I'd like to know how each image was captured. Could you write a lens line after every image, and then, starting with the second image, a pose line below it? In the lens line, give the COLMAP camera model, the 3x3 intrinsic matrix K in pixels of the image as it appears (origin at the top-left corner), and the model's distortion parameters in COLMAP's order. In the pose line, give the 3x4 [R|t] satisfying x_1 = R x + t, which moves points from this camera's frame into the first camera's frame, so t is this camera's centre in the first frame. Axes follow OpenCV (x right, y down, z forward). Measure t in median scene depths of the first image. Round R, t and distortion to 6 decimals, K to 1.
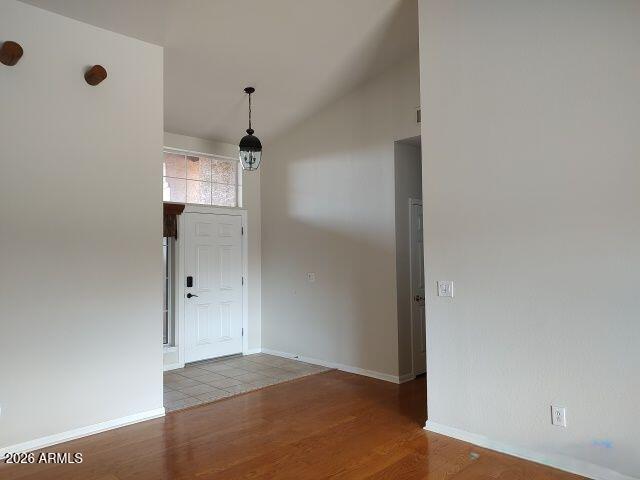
lens RADIAL K [[462.0, 0, 320.0], [0, 462.0, 240.0], [0, 0, 1]] dist [0.020633, -0.008195]
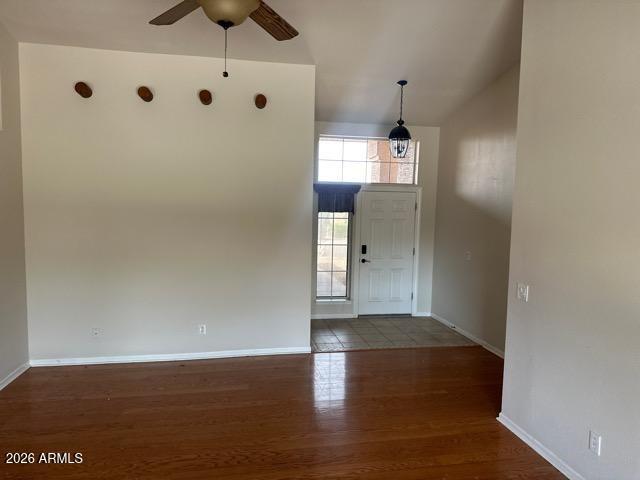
lens RADIAL K [[445.5, 0, 326.3], [0, 445.5, 247.1], [0, 0, 1]] dist [0.089238, -0.099467]
pose [[0.839874, 0.084014, -0.536239, 0.254637], [-0.014978, 0.991159, 0.131829, -0.066773], [0.542574, -0.102688, 0.833708, -0.015770]]
